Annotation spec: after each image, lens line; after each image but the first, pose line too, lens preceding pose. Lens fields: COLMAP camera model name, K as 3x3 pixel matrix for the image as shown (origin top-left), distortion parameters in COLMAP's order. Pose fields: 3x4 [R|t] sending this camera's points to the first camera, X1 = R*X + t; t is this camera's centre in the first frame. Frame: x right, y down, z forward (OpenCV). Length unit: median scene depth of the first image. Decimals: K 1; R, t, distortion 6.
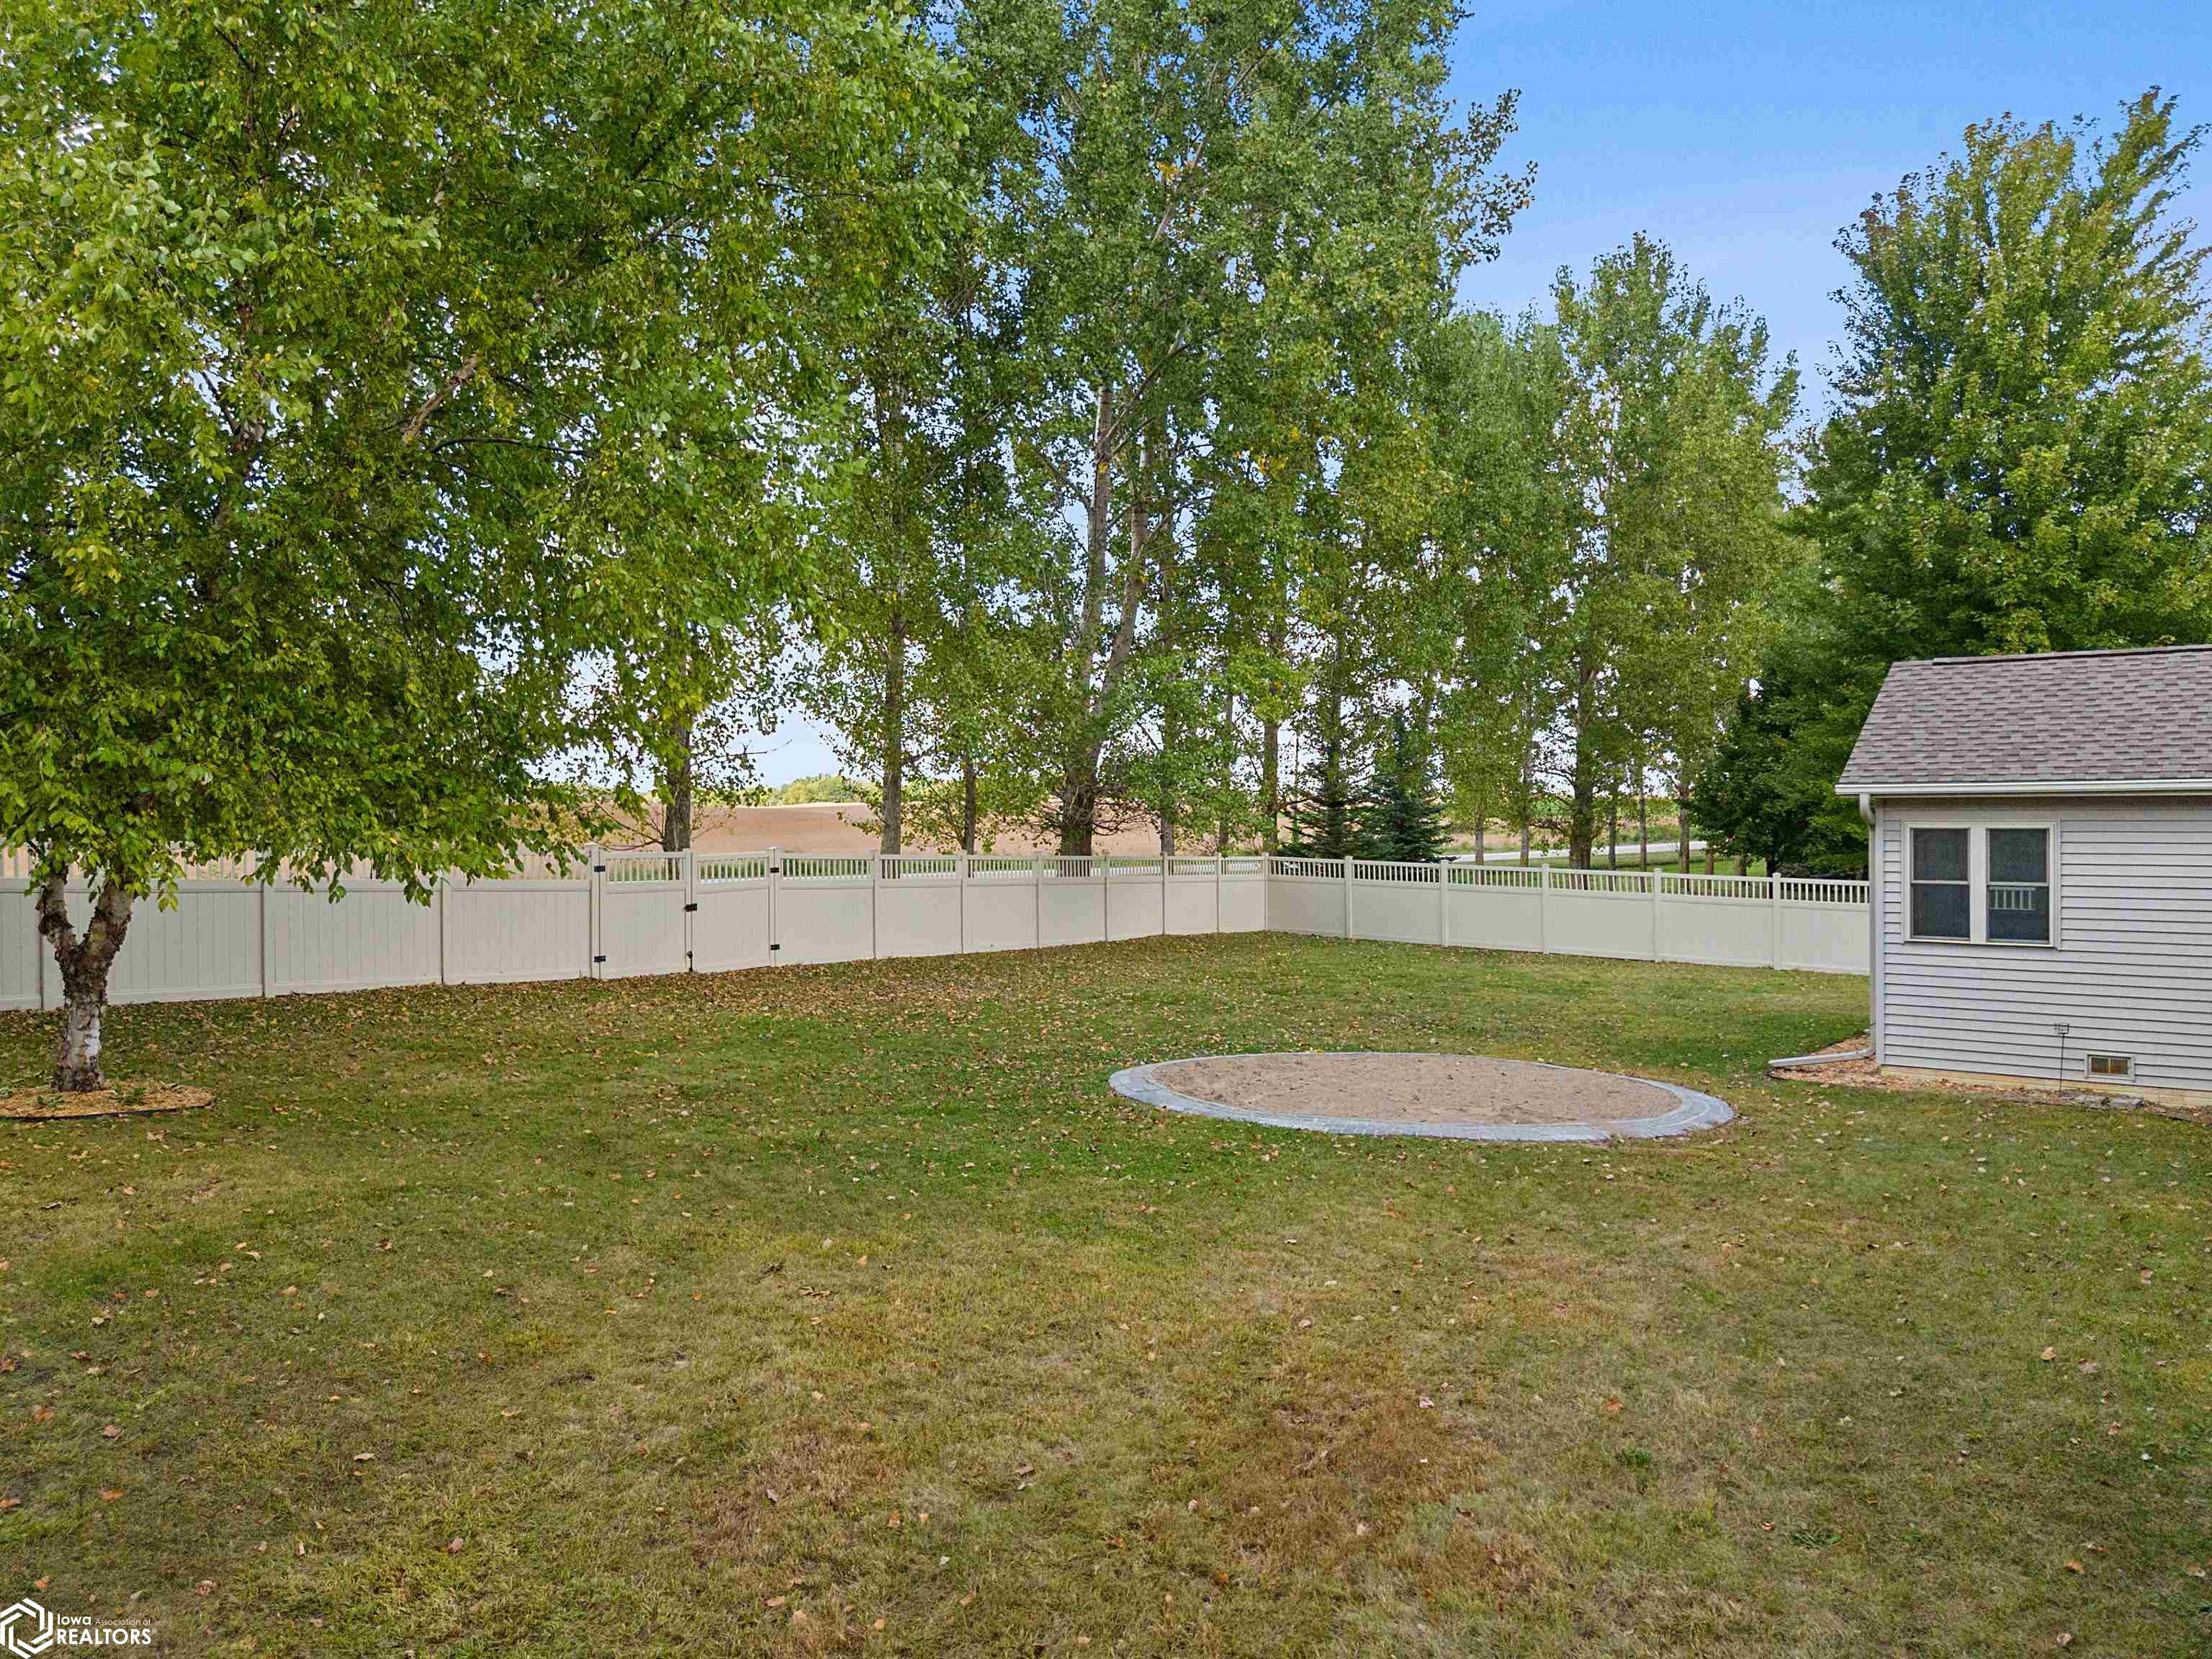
lens RADIAL K [[1636.1, 0, 1112.2], [0, 1636.1, 820.6], [0, 0, 1]] dist [0.112408, -0.150488]
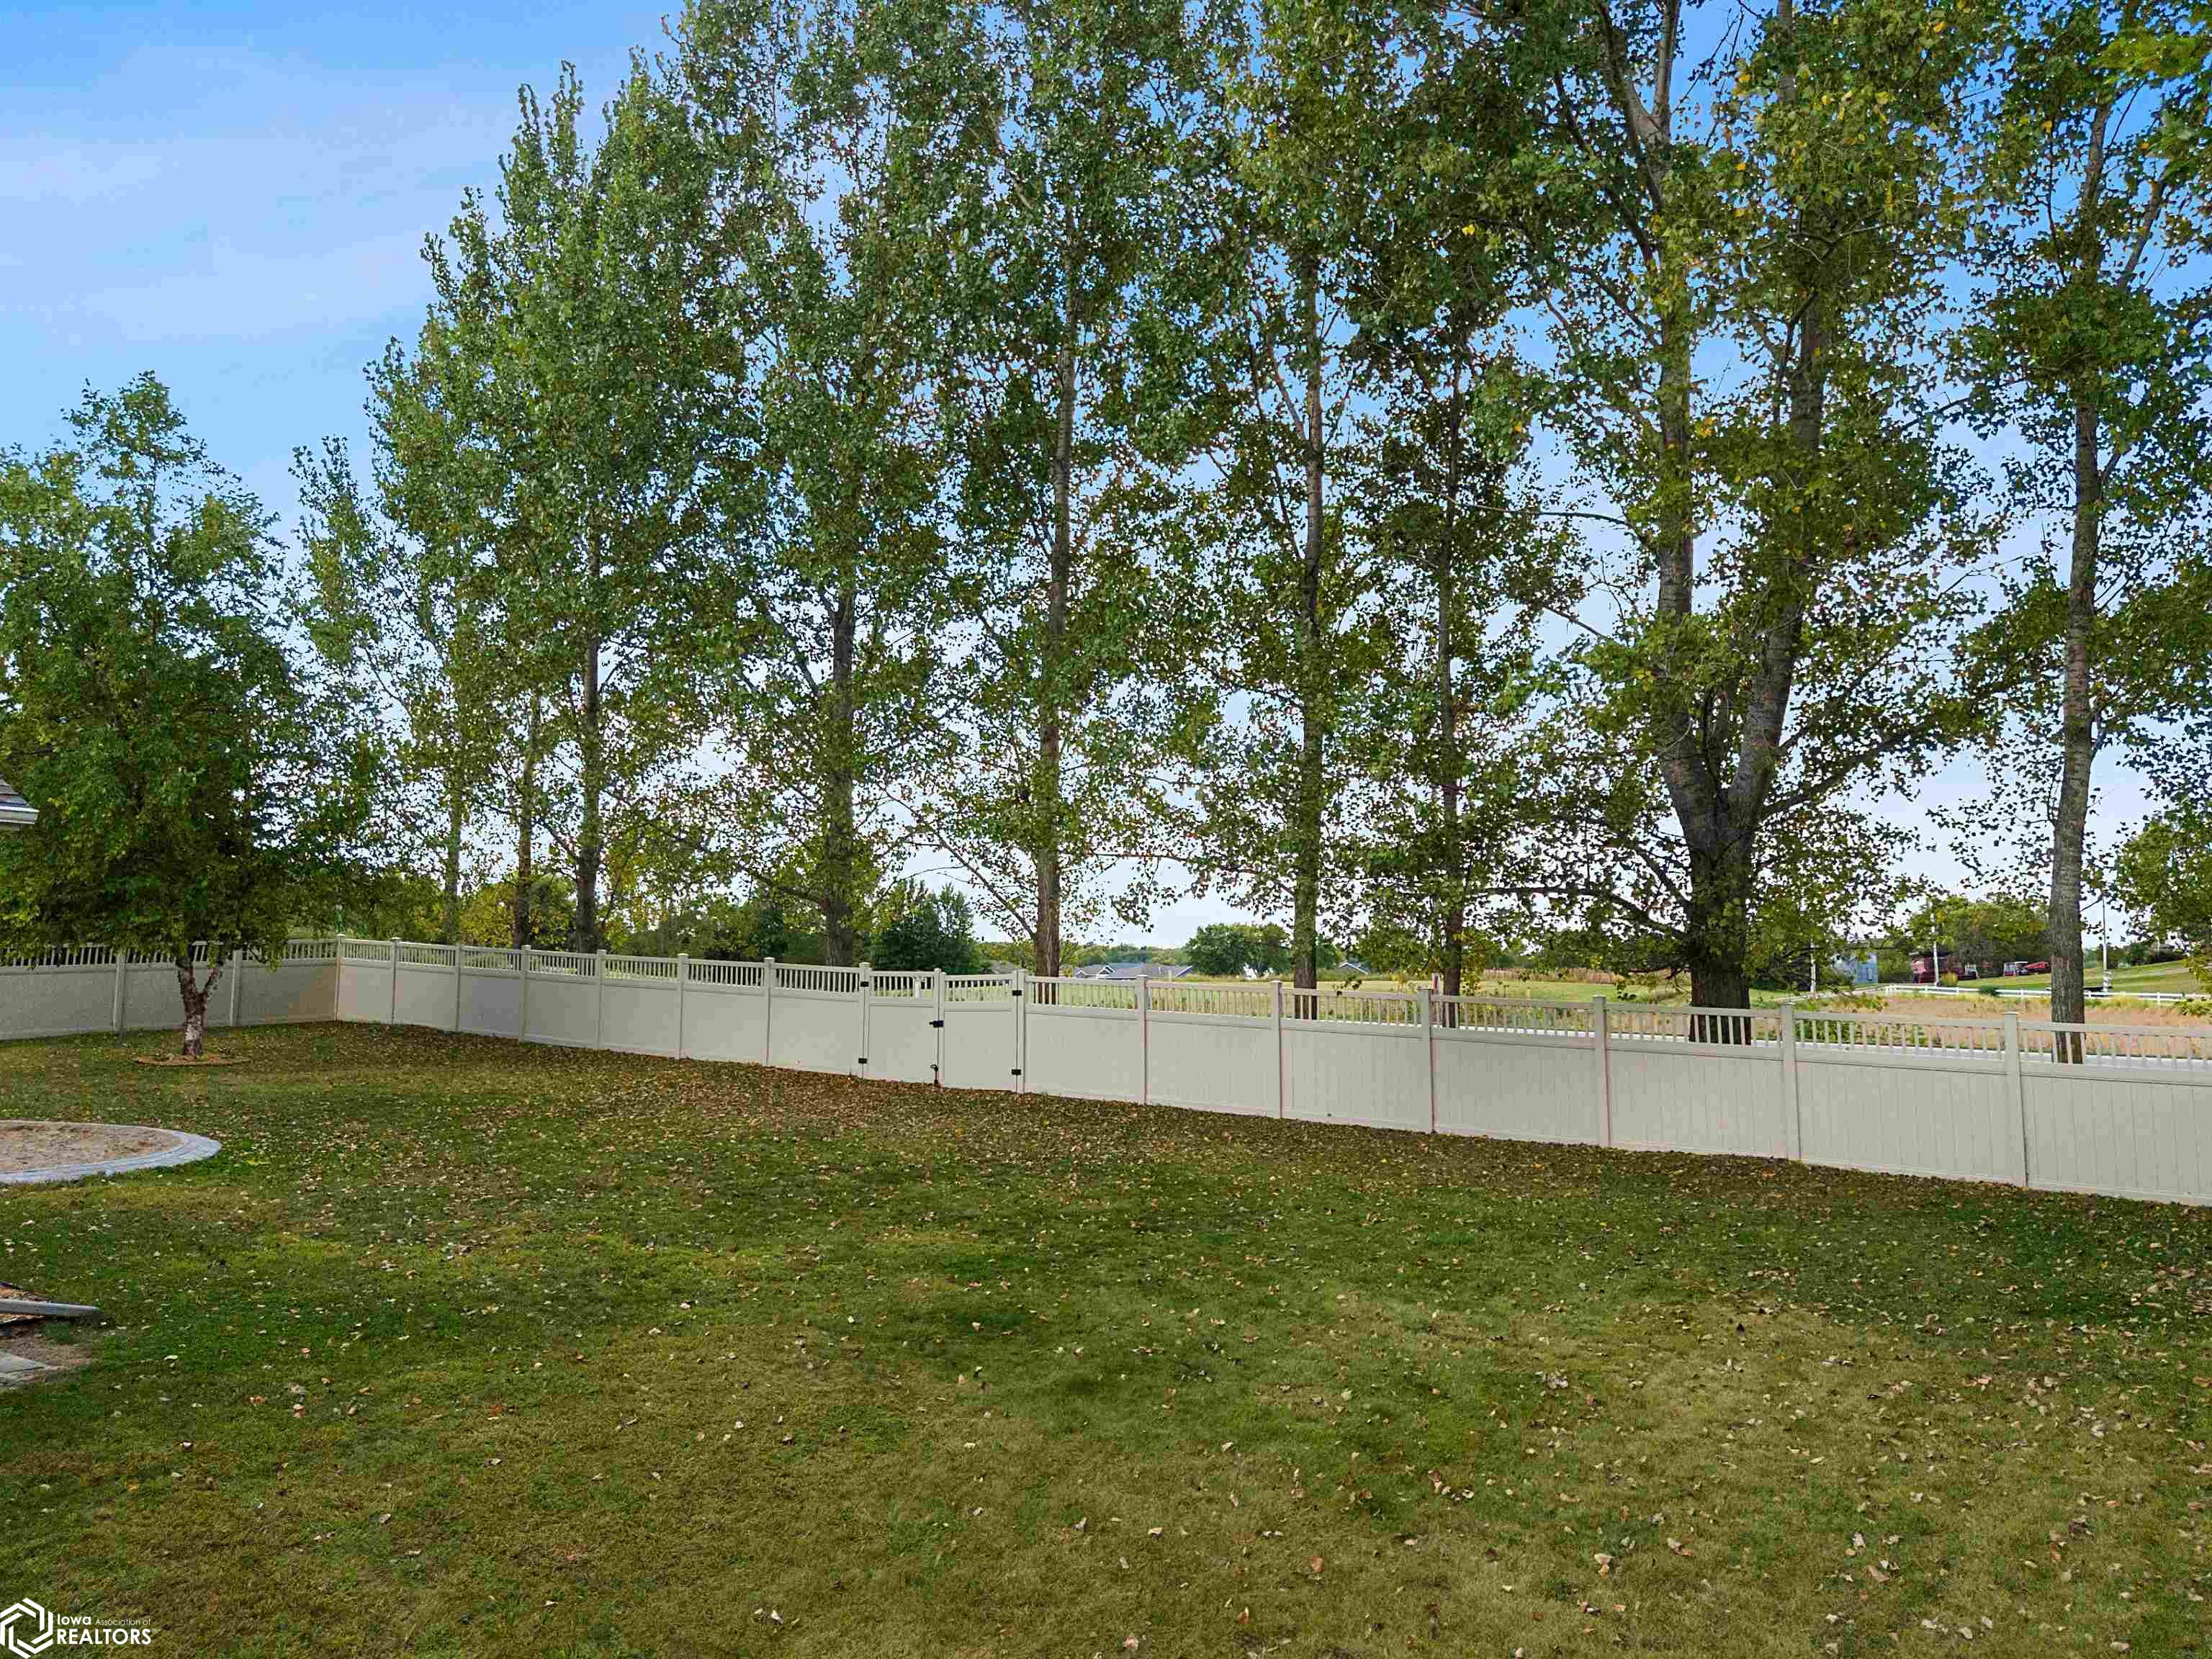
lens RADIAL K [[1636.1, 0, 1112.2], [0, 1636.1, 820.6], [0, 0, 1]] dist [0.112408, -0.150488]
pose [[-0.020835, -0.109920, -0.993722, 0.730240], [-0.021735, 0.993753, -0.109468, 0.031443], [0.999547, 0.019317, -0.023094, 1.003081]]
